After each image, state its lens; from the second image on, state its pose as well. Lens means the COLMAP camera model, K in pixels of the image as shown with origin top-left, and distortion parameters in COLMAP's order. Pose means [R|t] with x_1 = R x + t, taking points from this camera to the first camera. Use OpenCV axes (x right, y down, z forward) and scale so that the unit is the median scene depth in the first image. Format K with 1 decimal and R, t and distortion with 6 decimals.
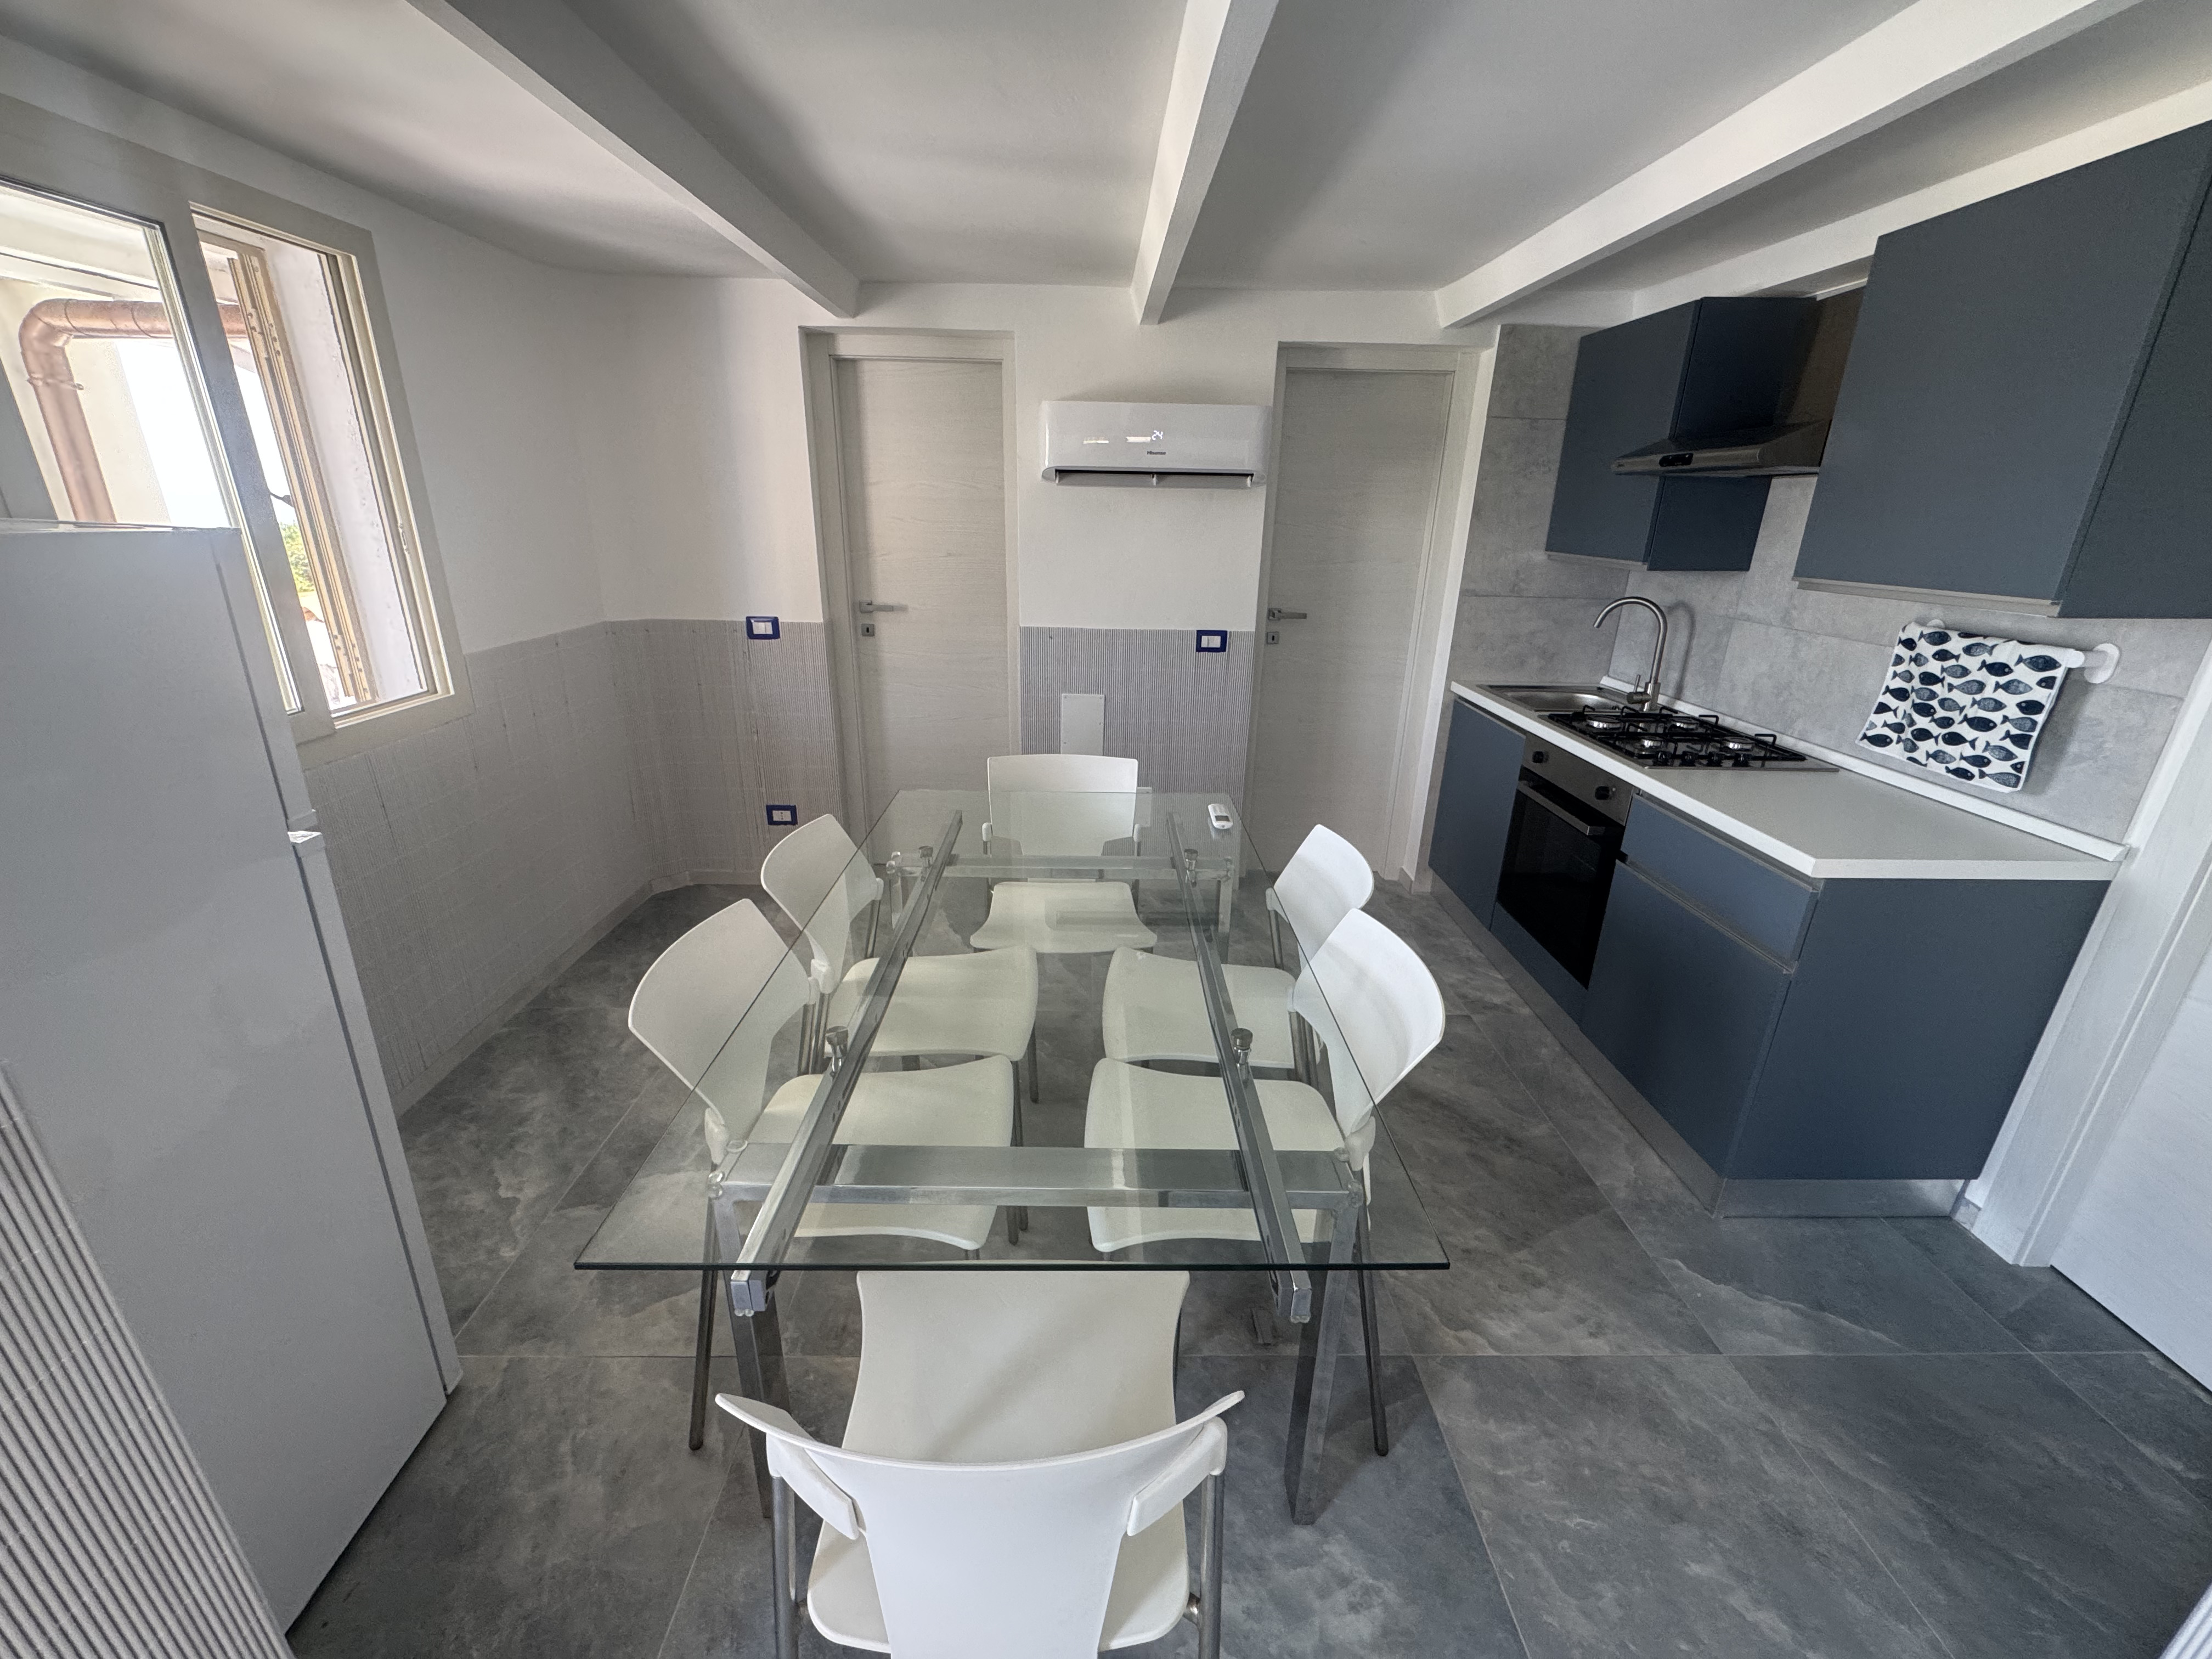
lens RADIAL K [[889.3, 0, 1102.7], [0, 889.3, 826.8], [0, 0, 1]] dist [-0.003022, -0.000181]
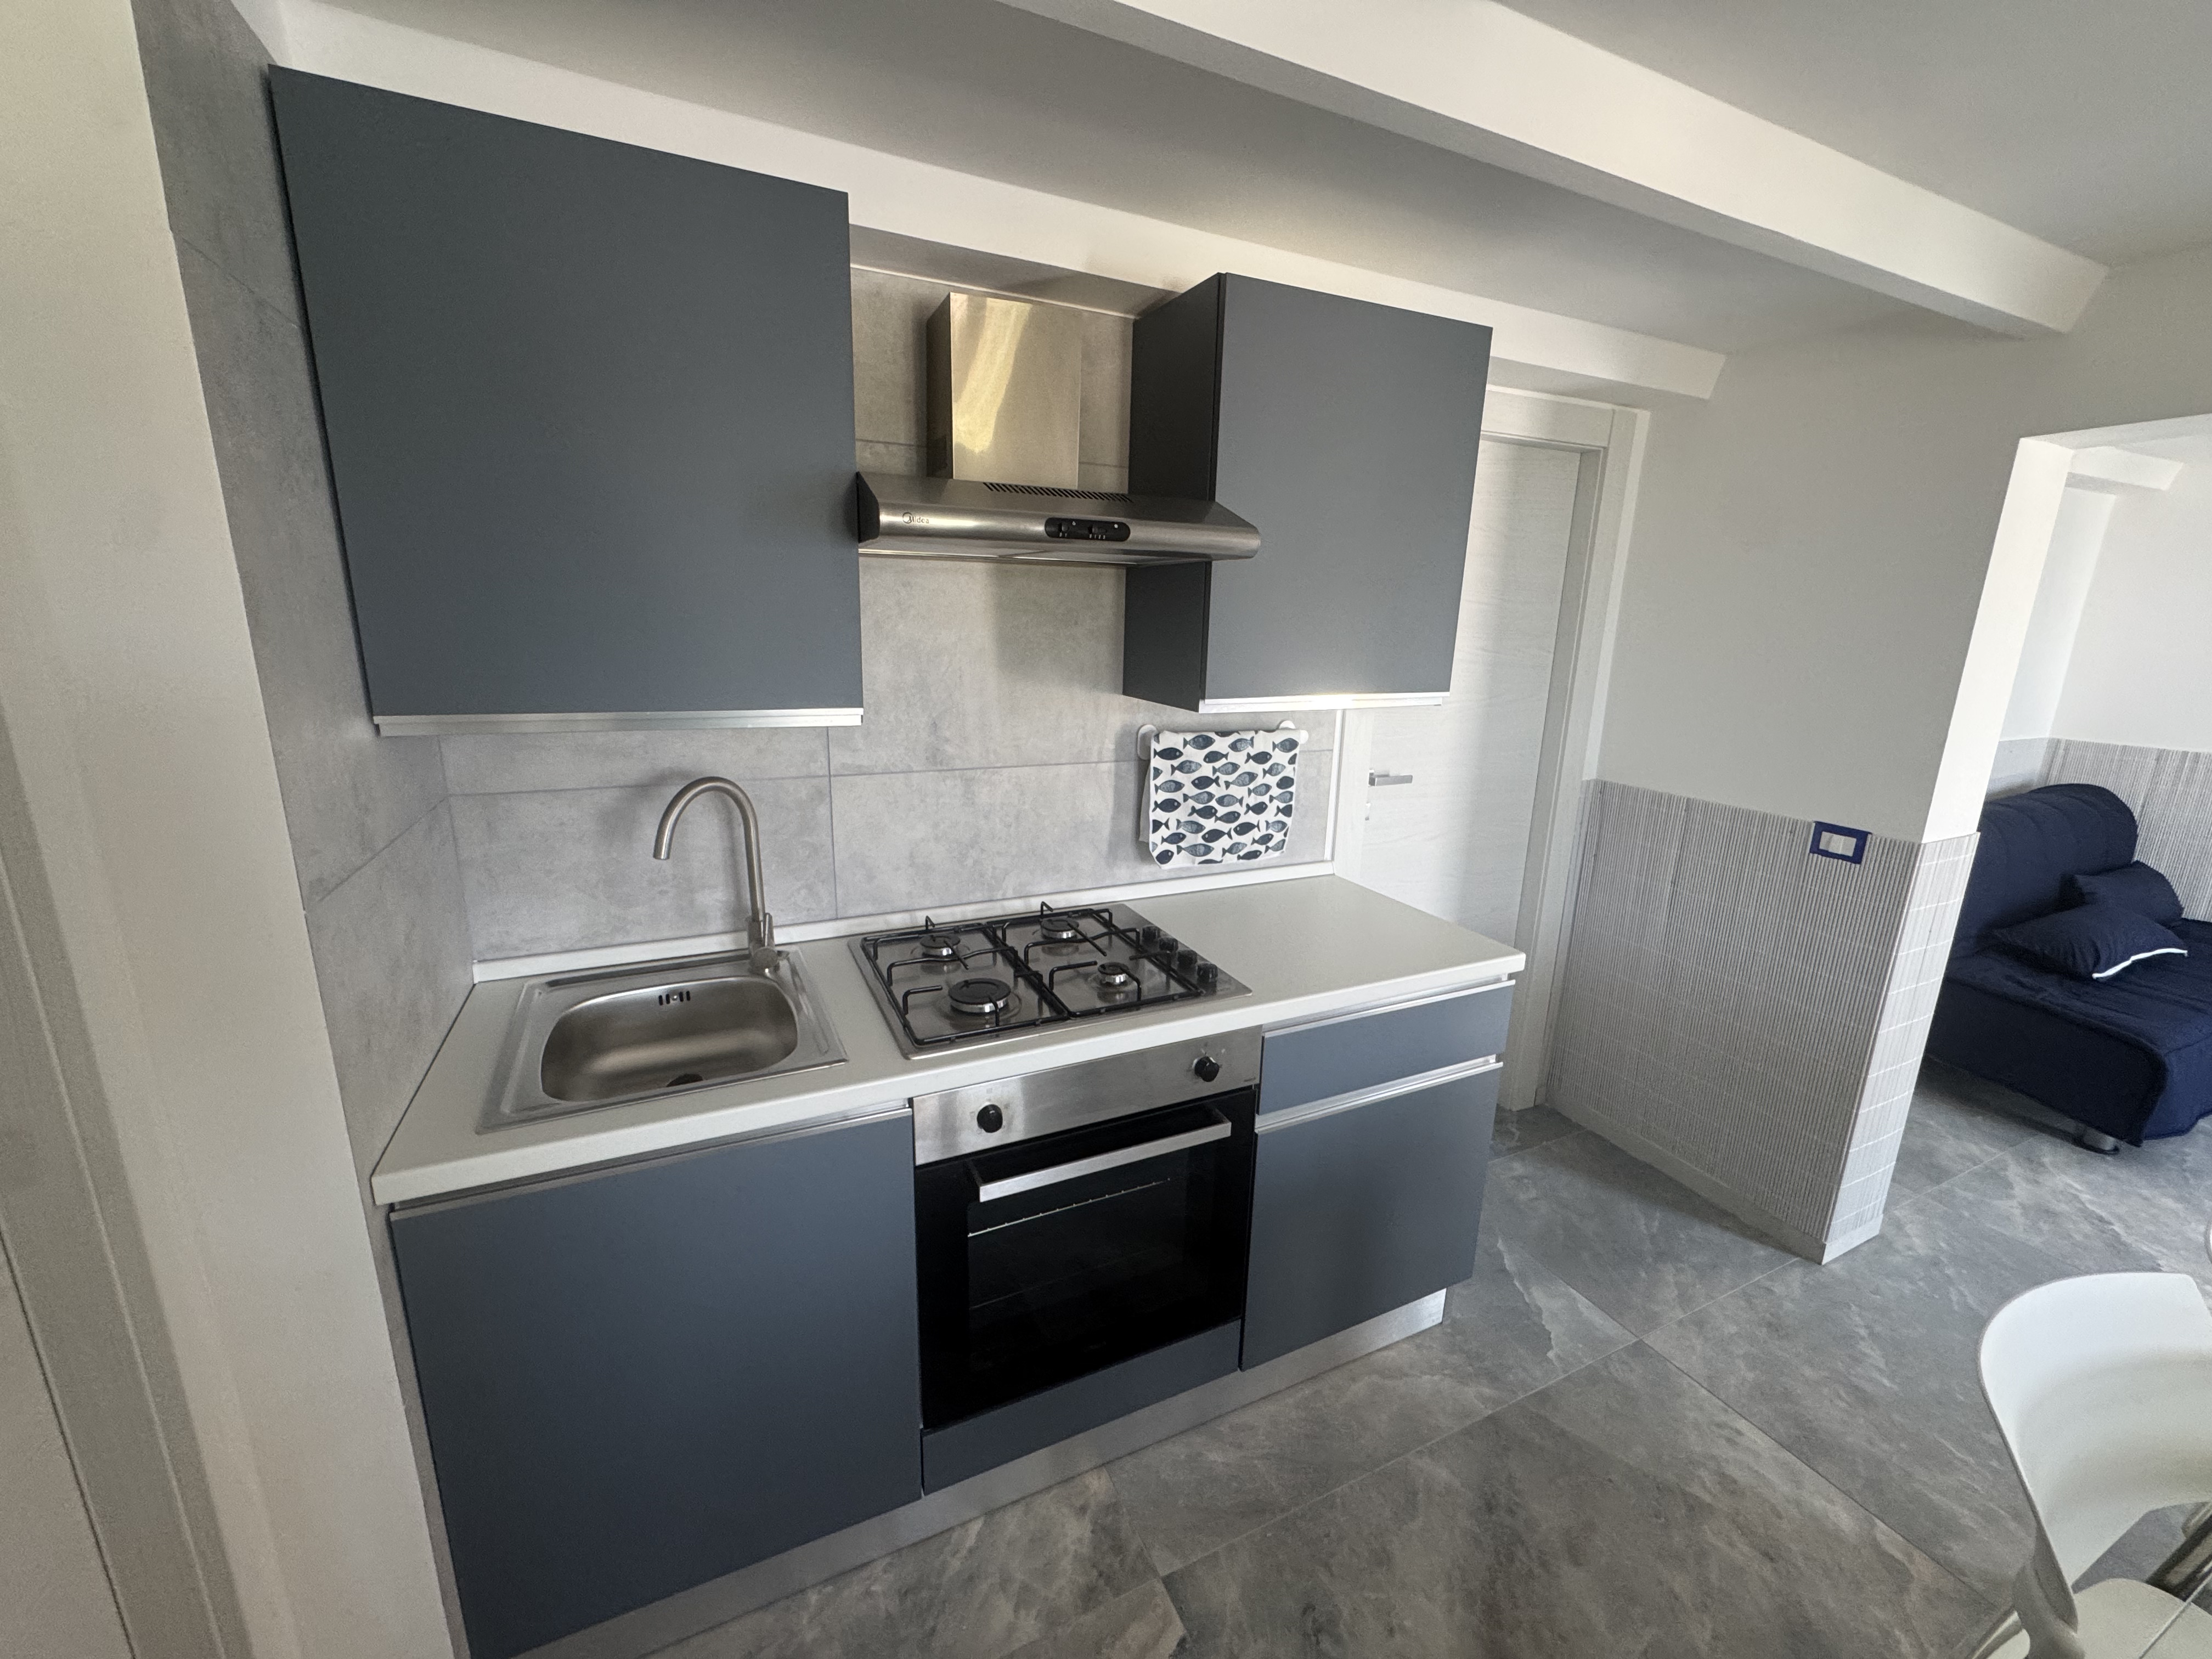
lens RADIAL K [[883.0, 0, 1111.8], [0, 883.0, 824.3], [0, 0, 1]] dist [-0.003682, 0.000110]
pose [[-0.410193, -0.242666, 0.879122, 0.094799], [0.279519, 0.884107, 0.374464, -0.422047], [-0.868108, 0.399334, -0.294825, 1.138581]]
